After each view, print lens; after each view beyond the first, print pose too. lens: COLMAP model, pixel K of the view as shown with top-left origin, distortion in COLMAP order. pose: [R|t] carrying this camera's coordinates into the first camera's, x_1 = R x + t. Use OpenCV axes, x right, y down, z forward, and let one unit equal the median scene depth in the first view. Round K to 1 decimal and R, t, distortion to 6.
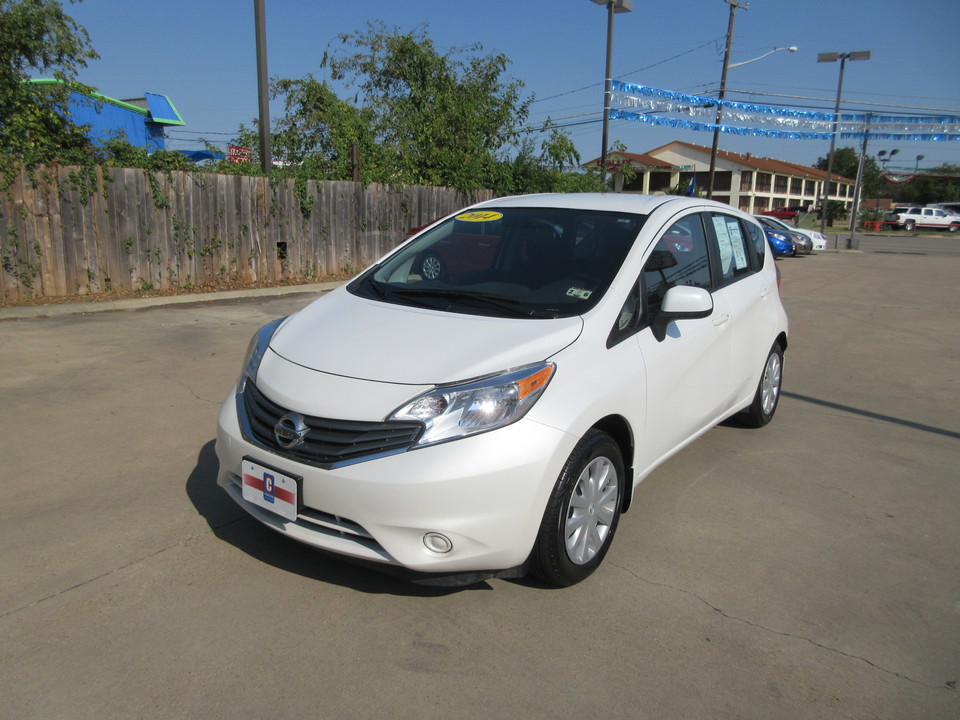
lens RADIAL K [[705.5, 0, 480.0], [0, 705.5, 360.0], [0, 0, 1]] dist [-0.005486, -0.003011]
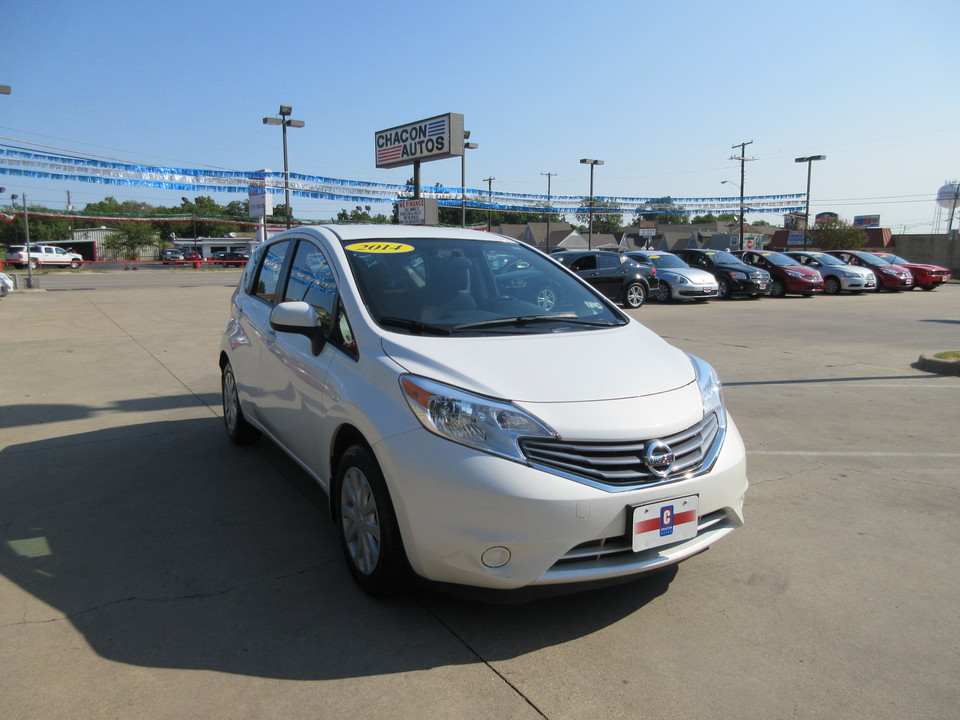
lens RADIAL K [[700.8, 0, 477.5], [0, 700.8, 362.3], [0, 0, 1]] dist [-0.004994, -0.006608]
pose [[0.393097, -0.158712, 0.905696, -0.149711], [0.202827, 0.975695, 0.082946, -0.019764], [-0.896848, 0.151094, 0.415734, 0.096734]]
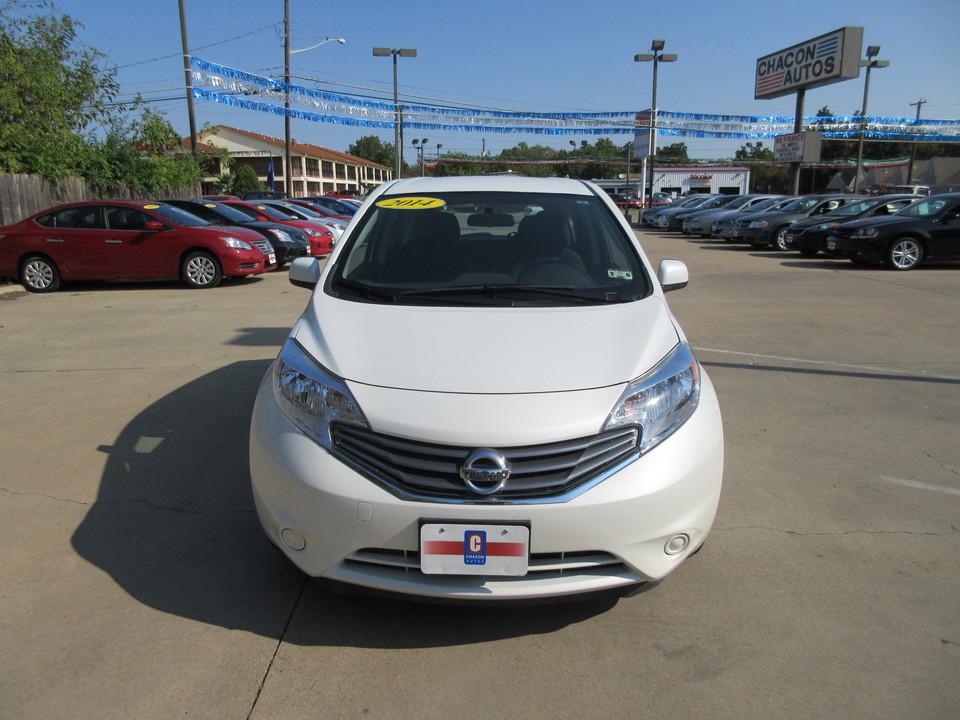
lens RADIAL K [[700.8, 0, 477.5], [0, 700.8, 362.3], [0, 0, 1]] dist [-0.004994, -0.006608]
pose [[0.812190, -0.157395, 0.561761, -0.085861], [0.144062, 0.987208, 0.068313, -0.009653], [-0.565327, 0.025446, 0.824475, 0.040939]]
